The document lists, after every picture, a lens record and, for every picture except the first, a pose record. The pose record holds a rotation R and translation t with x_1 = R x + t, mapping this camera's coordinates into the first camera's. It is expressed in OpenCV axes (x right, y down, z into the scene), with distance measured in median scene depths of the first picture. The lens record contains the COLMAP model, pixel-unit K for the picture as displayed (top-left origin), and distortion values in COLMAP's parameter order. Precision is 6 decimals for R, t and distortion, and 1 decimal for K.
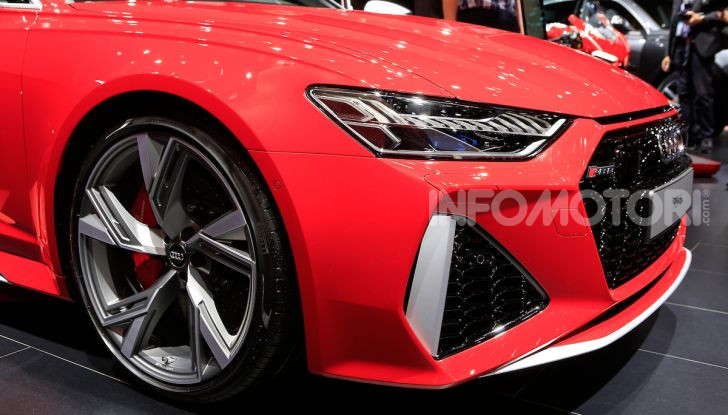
lens RADIAL K [[753.6, 0, 364.0], [0, 753.6, 207.5], [0, 0, 1]] dist [-0.012216, -0.002946]
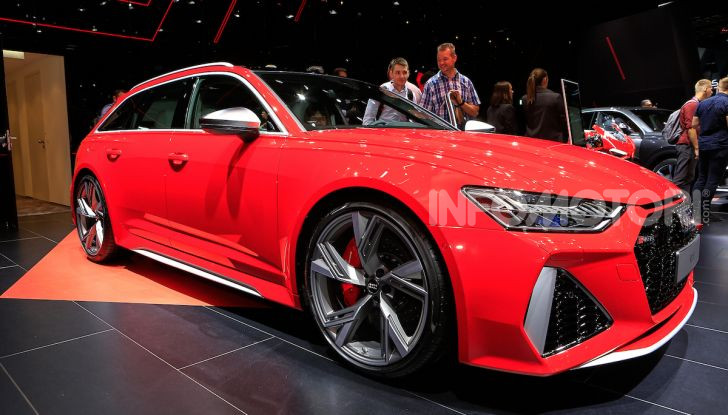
lens RADIAL K [[505.7, 0, 364.0], [0, 505.7, 207.5], [0, 0, 1]] dist [-0.103460, 0.076988]
pose [[0.989034, 0.009290, -0.147397, -0.110305], [-0.020602, 0.996940, -0.075404, -0.024024], [0.146245, 0.077613, 0.986199, -0.100318]]
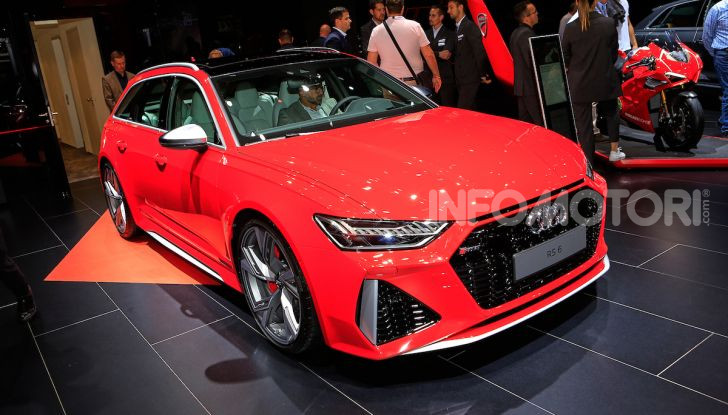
lens RADIAL K [[598.8, 0, 364.0], [0, 598.8, 207.5], [0, 0, 1]] dist [-0.039539, 0.006833]
pose [[0.936863, -0.012690, -0.349467, 0.564622], [0.044030, 0.995669, 0.081884, -0.273582], [0.346914, -0.092101, 0.933364, -0.446877]]
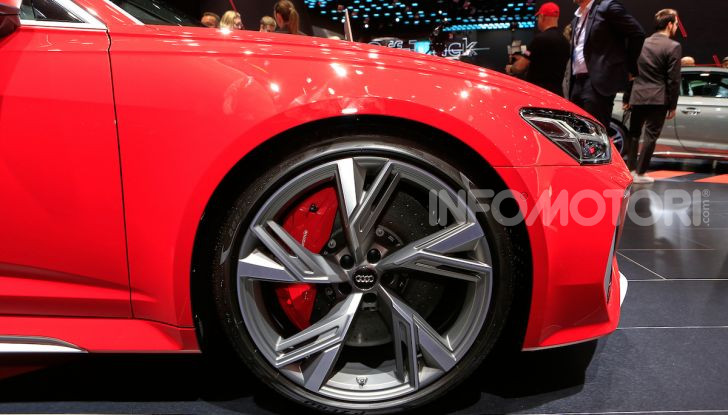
lens RADIAL K [[505.7, 0, 364.0], [0, 505.7, 207.5], [0, 0, 1]] dist [-0.103460, 0.076988]
pose [[0.808991, -0.108702, 0.577683, -0.650532], [0.114087, 0.993101, 0.027102, -0.051375], [-0.576644, 0.043981, 0.815811, 0.455549]]
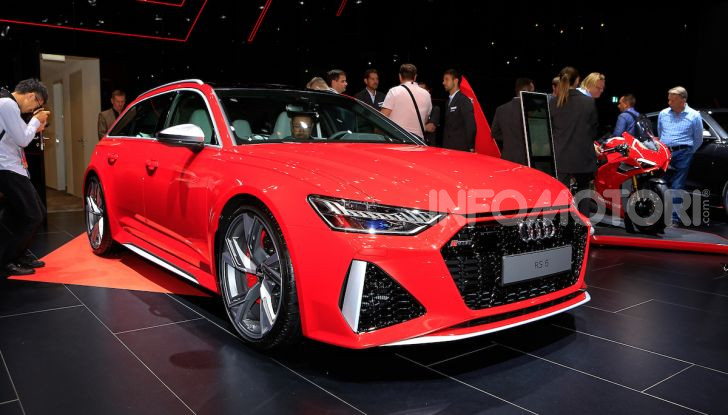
lens RADIAL K [[582.1, 0, 364.0], [0, 582.1, 207.5], [0, 0, 1]] dist [-0.037485, -0.000017]
pose [[0.952390, 0.036253, -0.302718, 0.496714], [-0.064296, 0.994457, -0.083189, -0.001821], [0.298025, 0.098692, 0.949443, -0.423832]]
